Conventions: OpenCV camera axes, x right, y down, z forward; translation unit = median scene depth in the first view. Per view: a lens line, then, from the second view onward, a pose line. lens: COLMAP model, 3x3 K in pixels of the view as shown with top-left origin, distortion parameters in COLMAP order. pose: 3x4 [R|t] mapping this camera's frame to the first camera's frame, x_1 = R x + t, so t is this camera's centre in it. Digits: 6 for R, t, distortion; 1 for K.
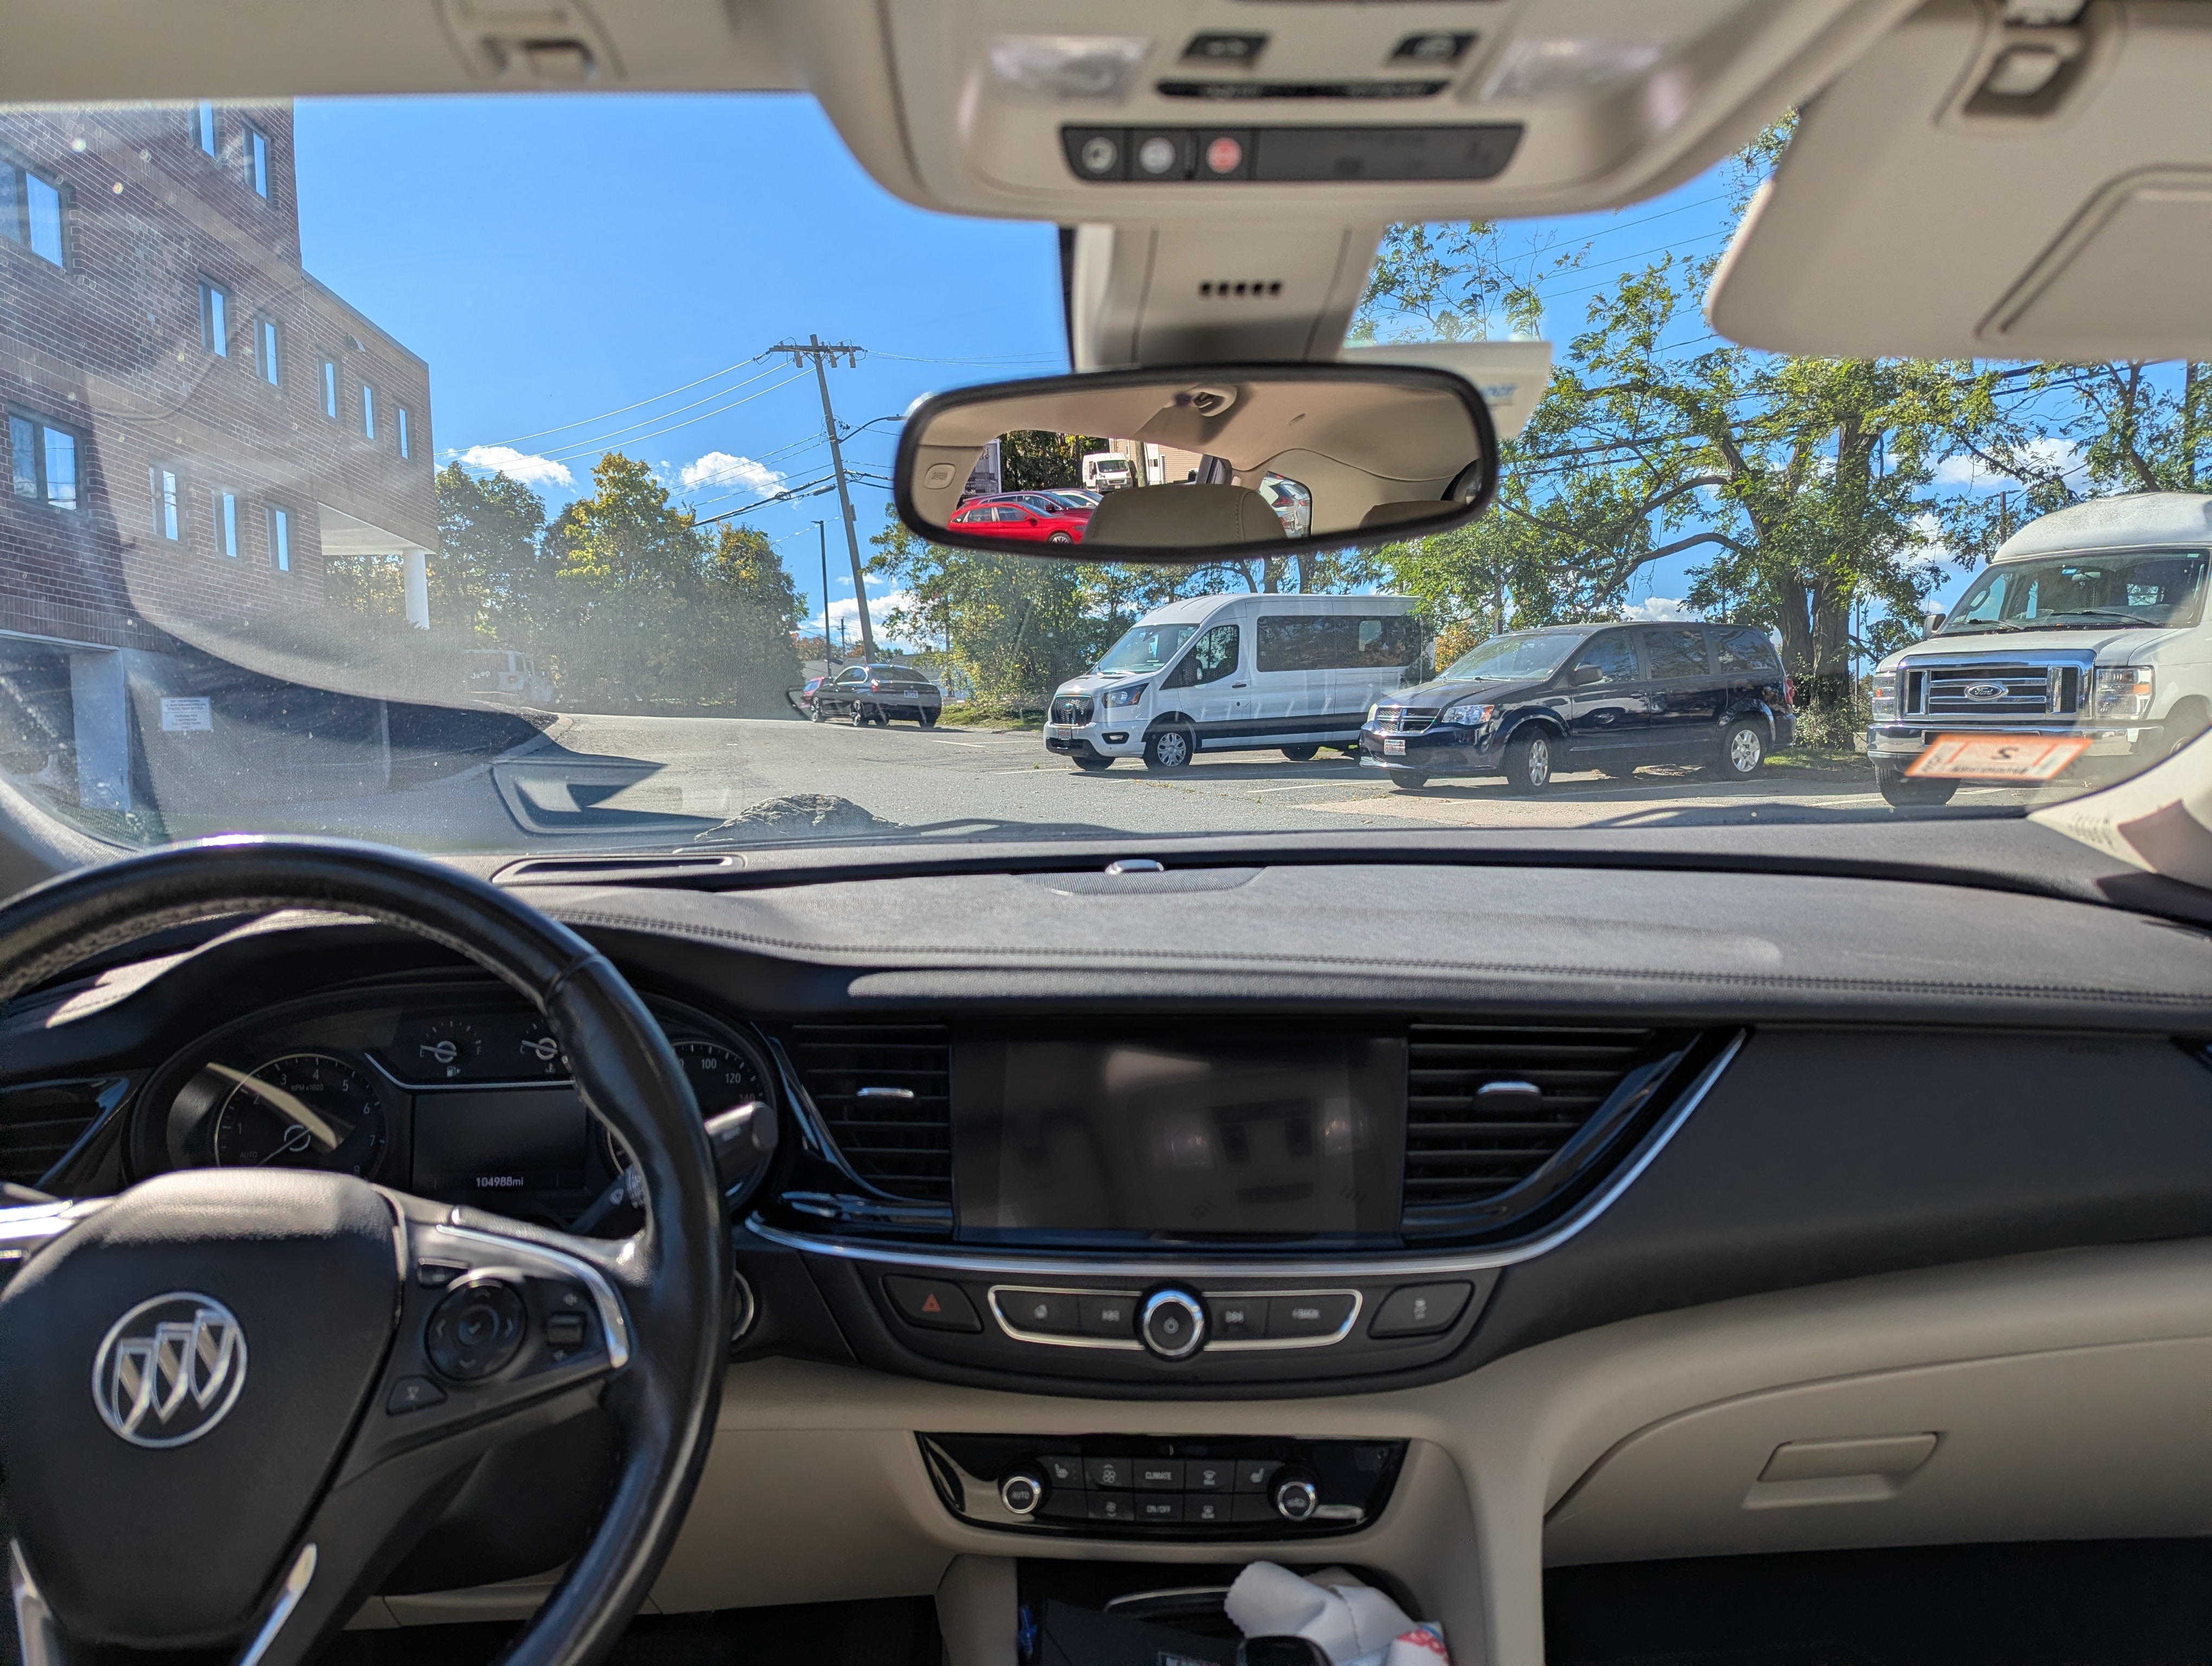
lens RADIAL K [[1543.3, 0, 1107.6], [0, 1543.3, 877.0], [0, 0, 1]] dist [0.004830, 0.009262]
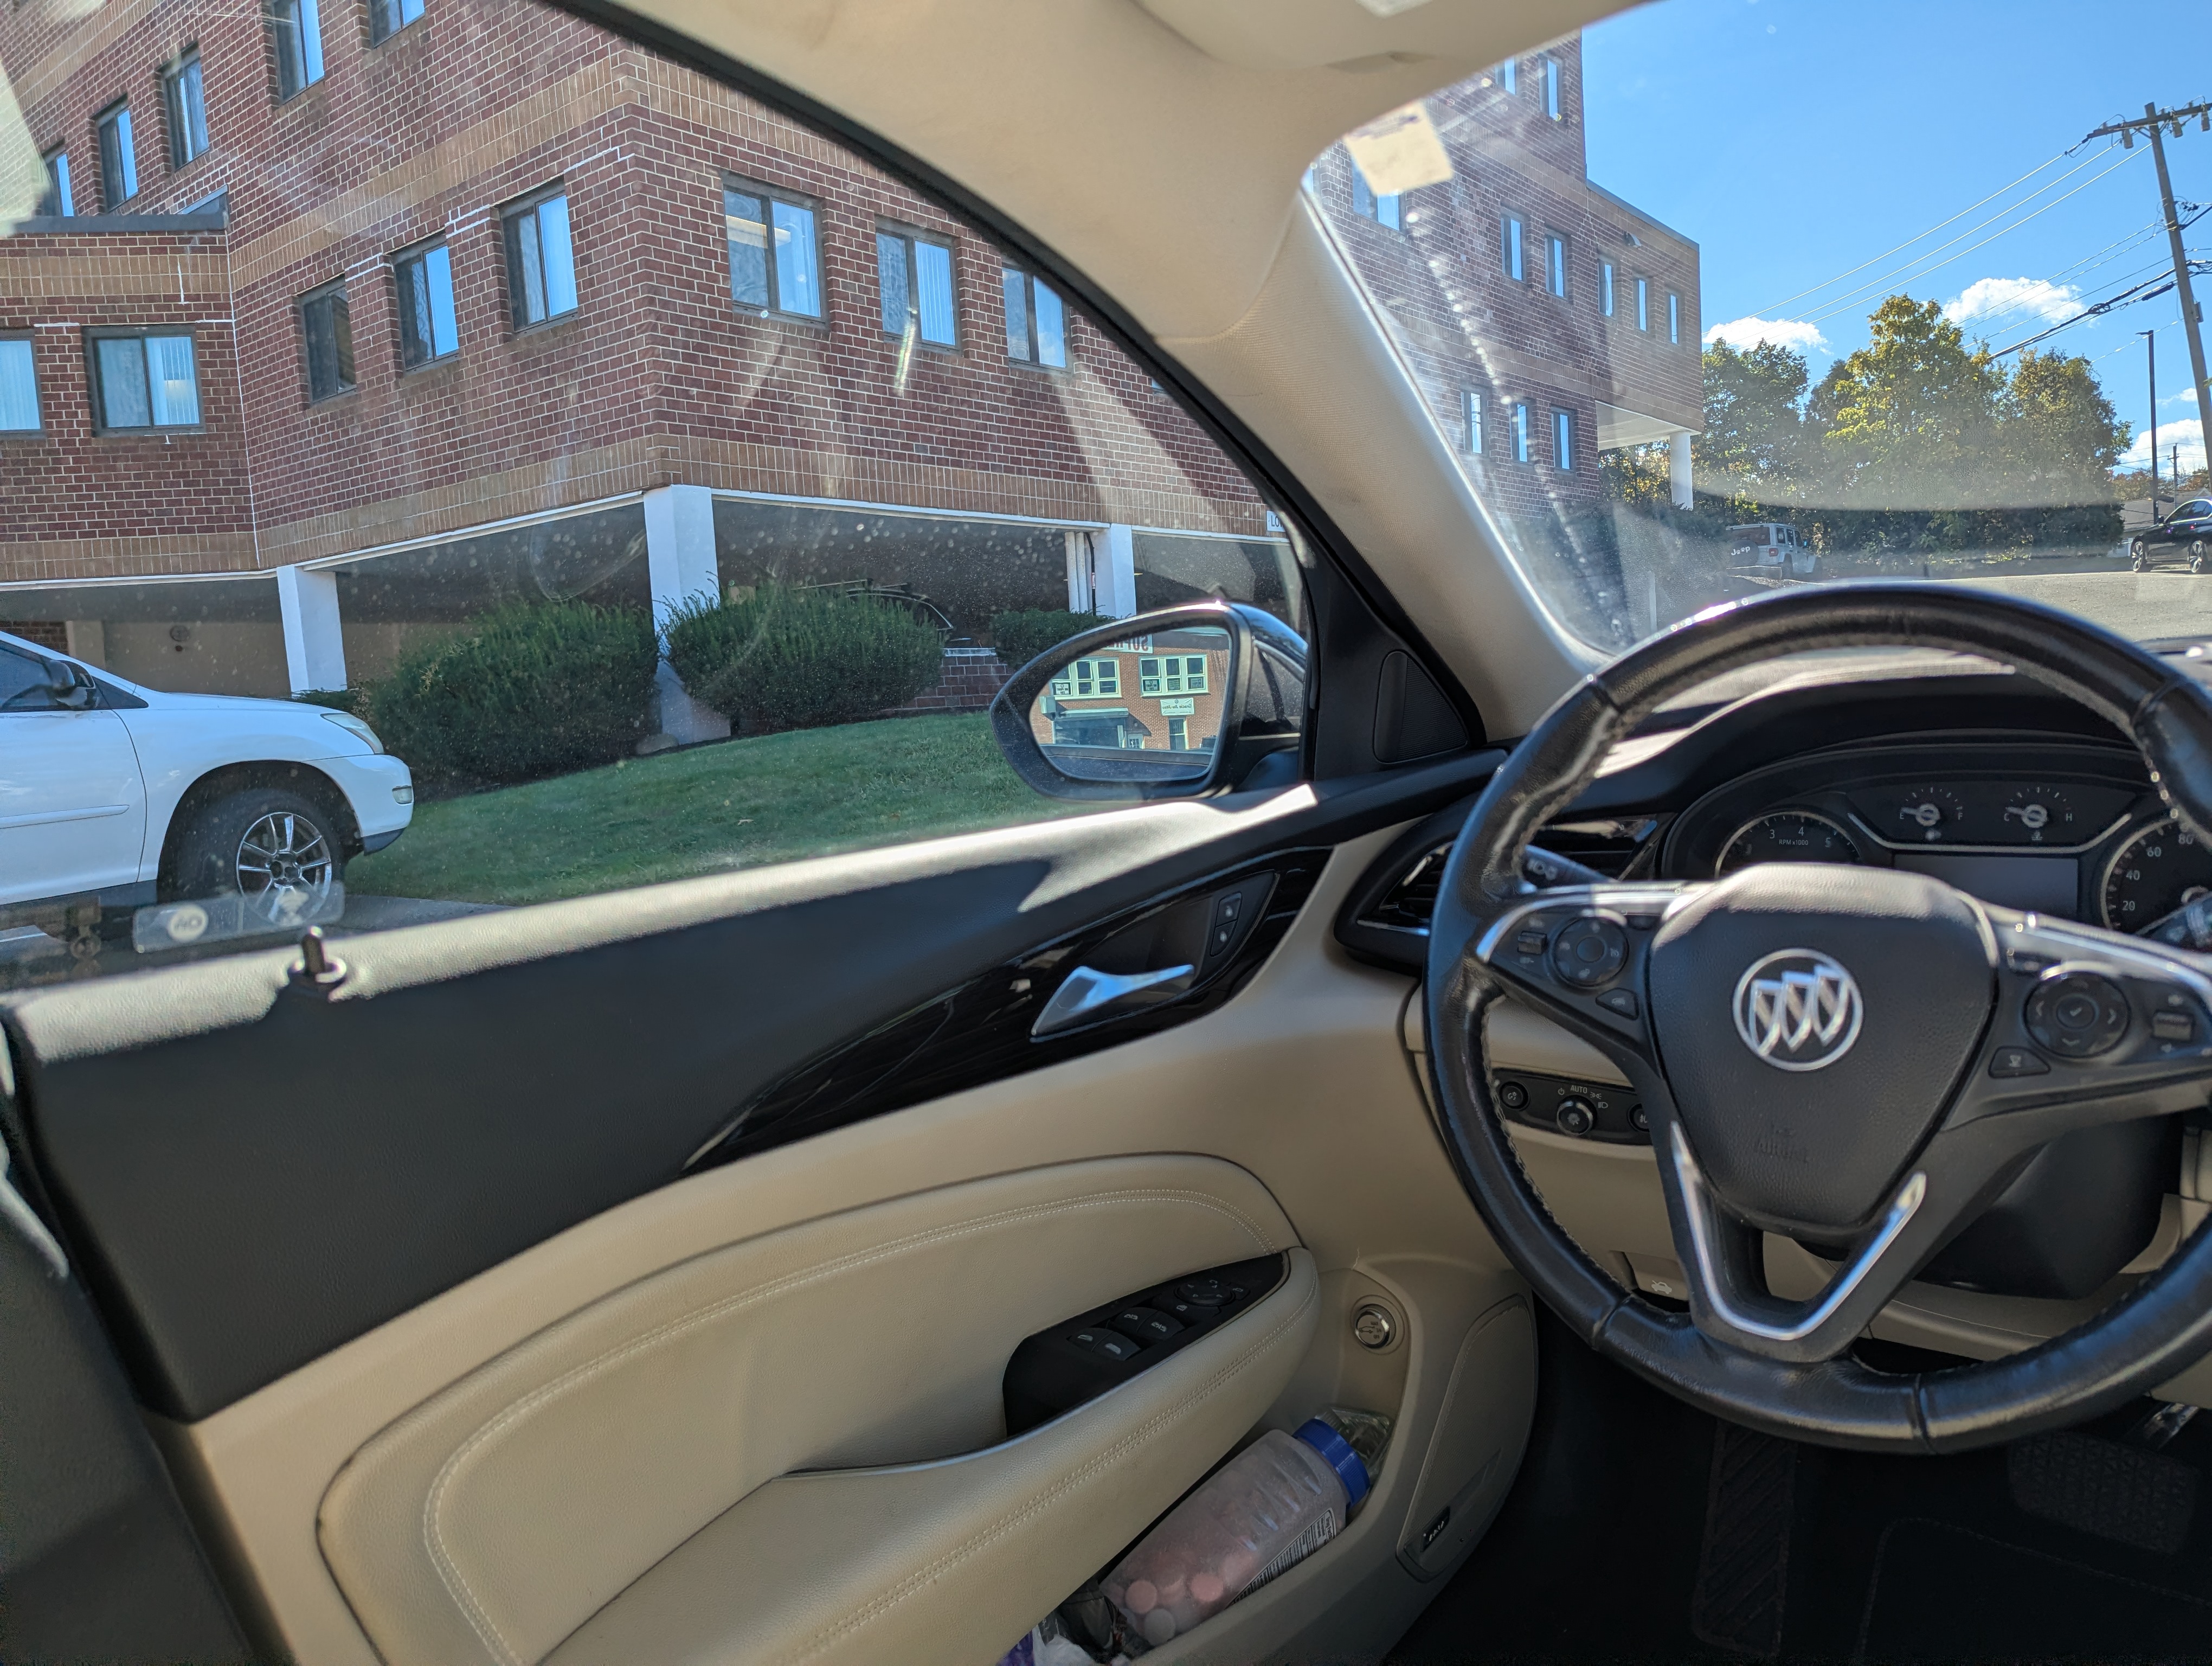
lens RADIAL K [[1549.6, 0, 1106.0], [0, 1549.6, 833.0], [0, 0, 1]] dist [0.053732, -0.031627]
pose [[0.732349, 0.031368, -0.680207, -0.107470], [-0.004083, 0.999123, 0.041679, 0.082366], [0.680917, -0.027746, 0.731835, -0.174093]]
